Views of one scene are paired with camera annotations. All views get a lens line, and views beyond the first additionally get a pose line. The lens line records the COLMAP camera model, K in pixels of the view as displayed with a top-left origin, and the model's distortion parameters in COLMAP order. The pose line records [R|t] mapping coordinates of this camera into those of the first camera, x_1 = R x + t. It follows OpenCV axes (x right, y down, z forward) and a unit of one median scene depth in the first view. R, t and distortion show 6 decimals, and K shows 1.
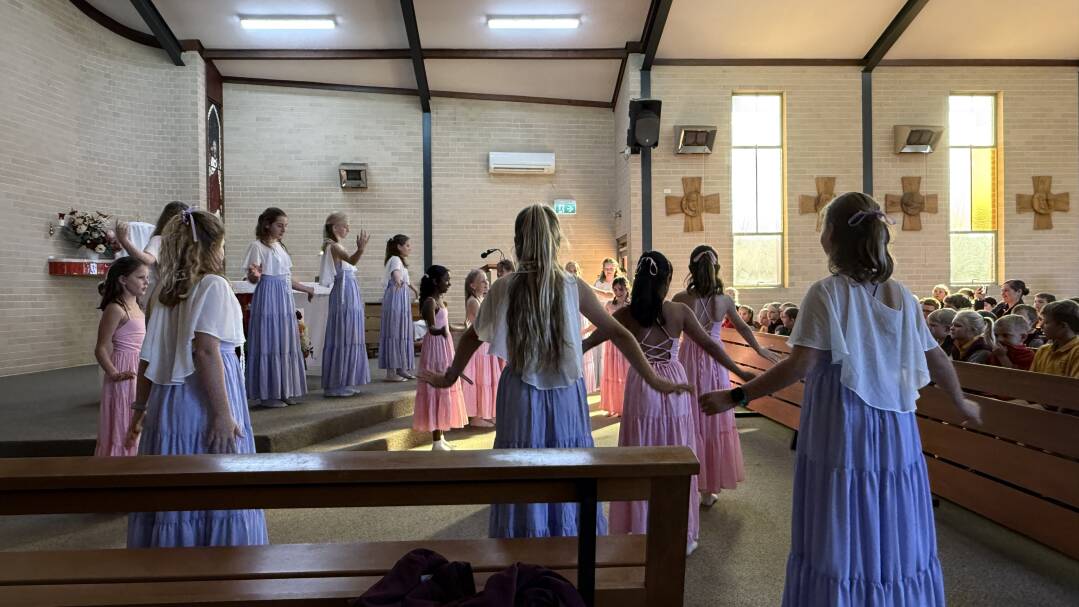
lens RADIAL K [[719.4, 0, 539.5], [0, 719.4, 303.5], [0, 0, 1]] dist [0.004030, 0.000692]
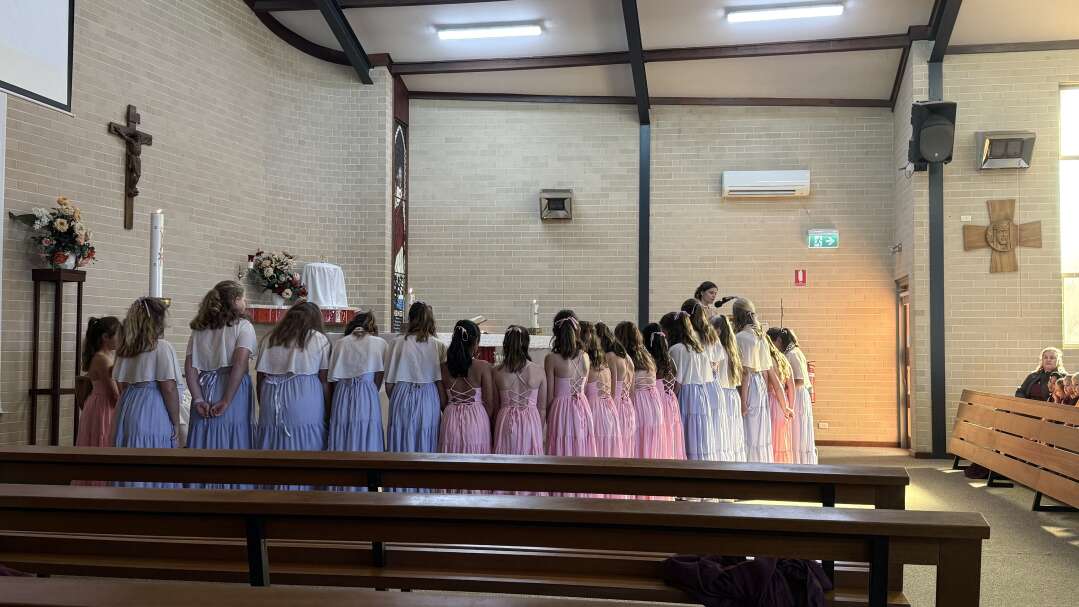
lens RADIAL K [[1050.6, 0, 534.8], [0, 1050.6, 306.5], [0, 0, 1]] dist [0.207675, -0.503181]
pose [[0.973429, 0.007164, -0.228875, -0.003894], [-0.019027, 0.998585, -0.049666, 0.000059], [0.228195, 0.052701, 0.972188, -0.188479]]
